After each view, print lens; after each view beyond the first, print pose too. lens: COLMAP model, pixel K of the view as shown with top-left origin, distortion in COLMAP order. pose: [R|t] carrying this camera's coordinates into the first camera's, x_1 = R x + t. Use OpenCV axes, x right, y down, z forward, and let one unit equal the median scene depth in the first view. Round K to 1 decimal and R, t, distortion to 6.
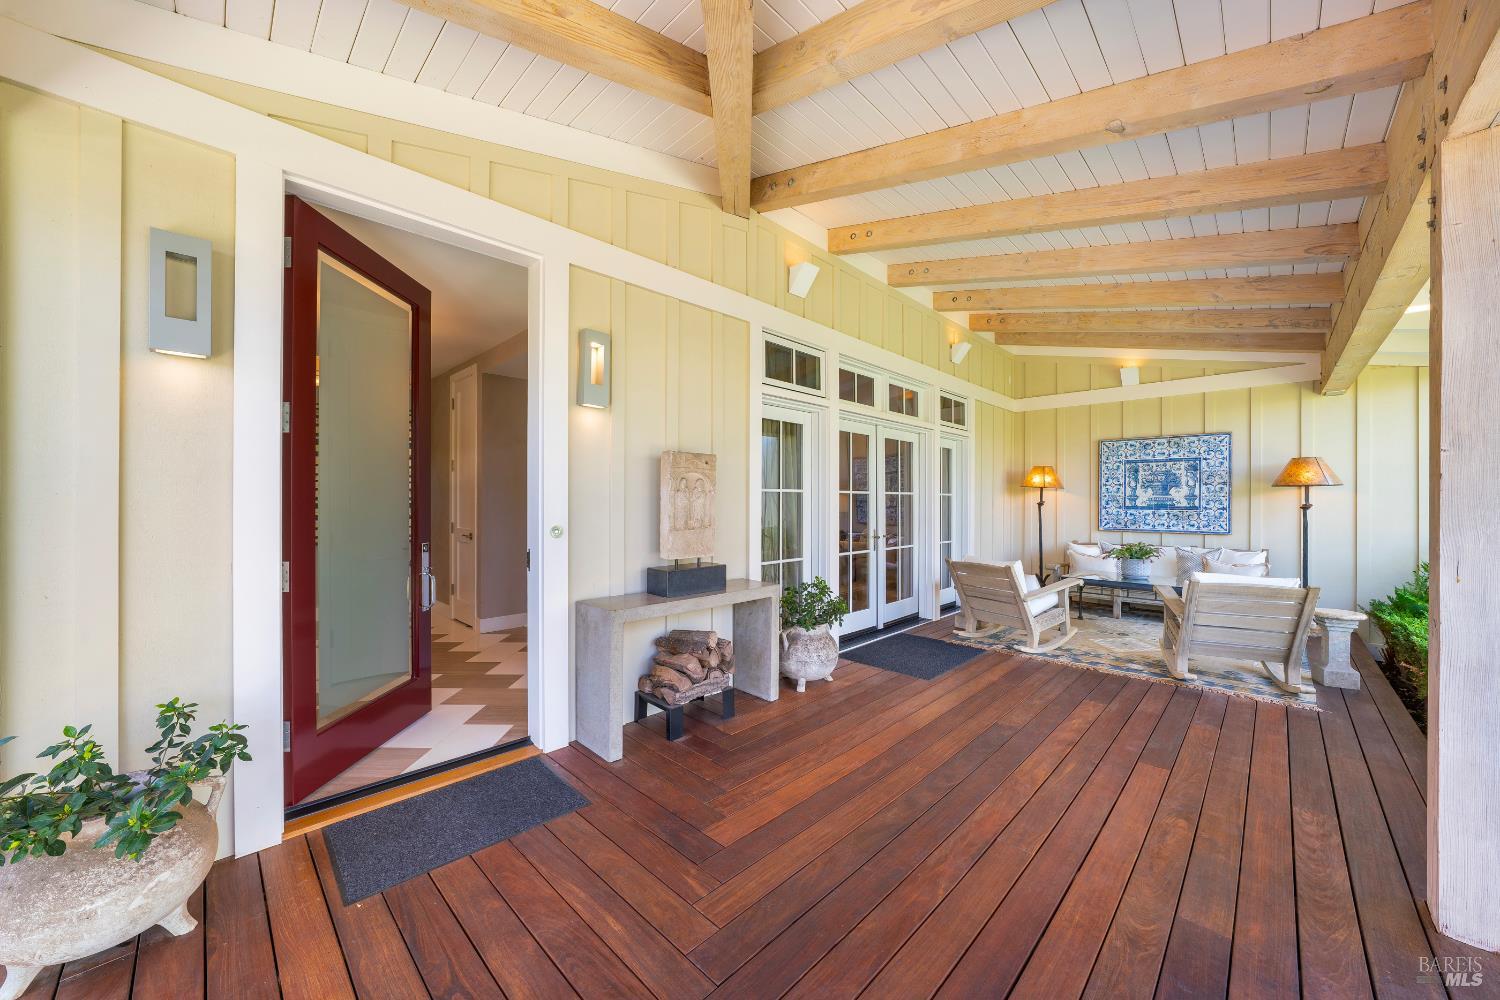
lens RADIAL K [[552.7, 0, 750.0], [0, 552.7, 500.0], [0, 0, 1]] dist [-0.002828, -0.000170]
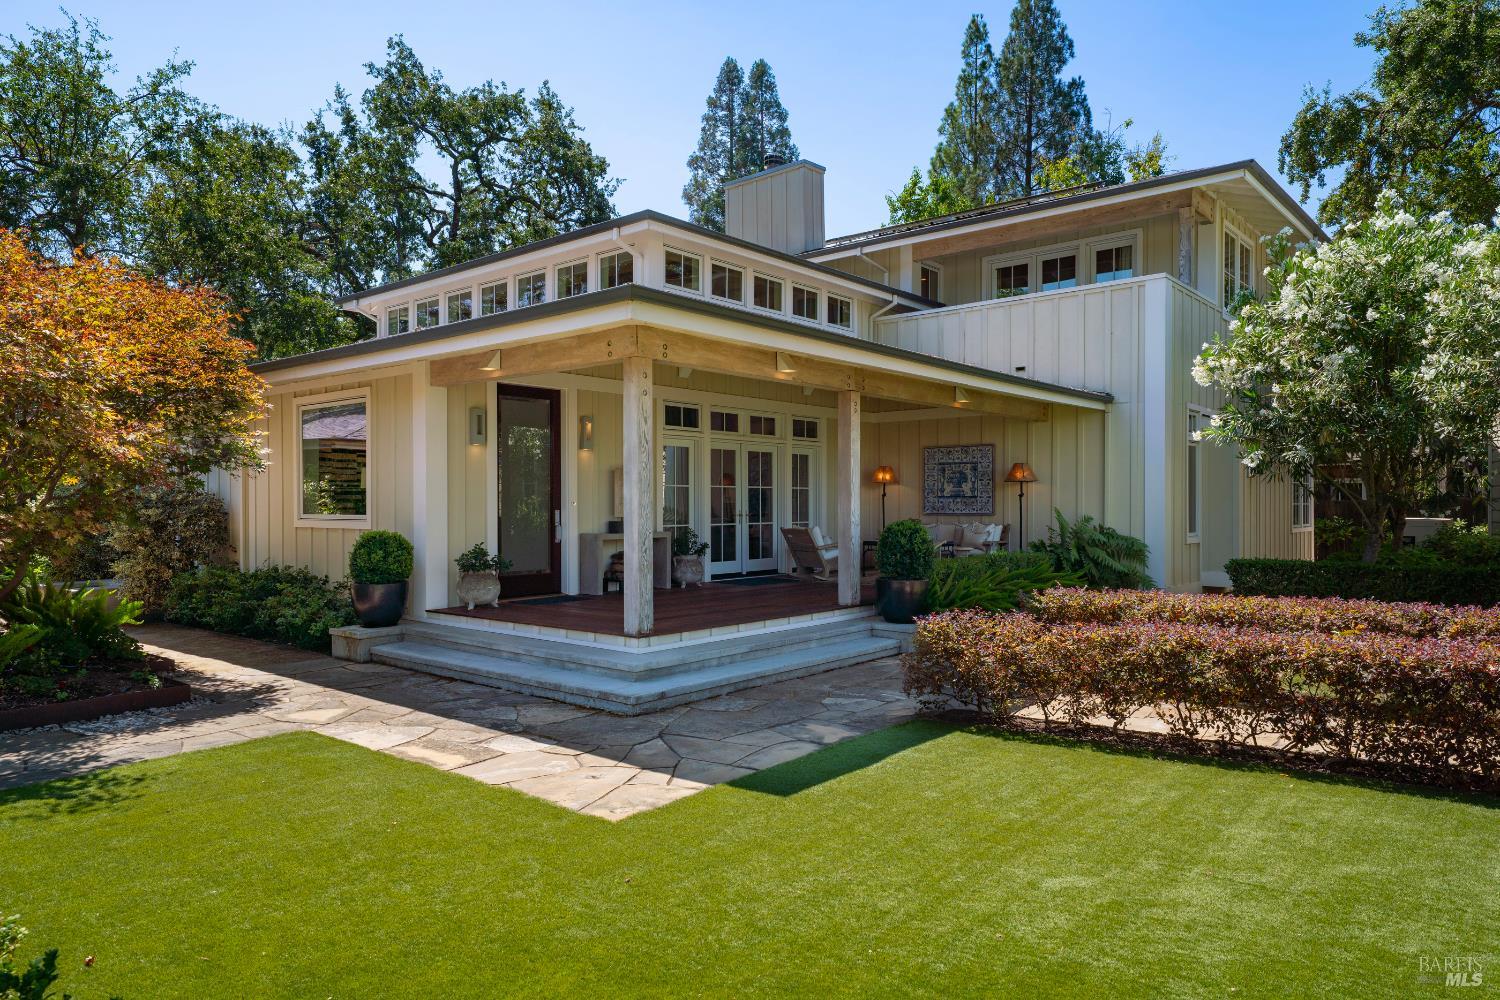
lens RADIAL K [[979.2, 0, 750.0], [0, 979.2, 500.0], [0, 0, 1]] dist [0.000078, -0.000016]
pose [[0.997676, -0.004101, 0.068020, 0.066216], [0.004316, 0.999986, -0.003012, 0.032323], [-0.068007, 0.003298, 0.997679, -1.750500]]
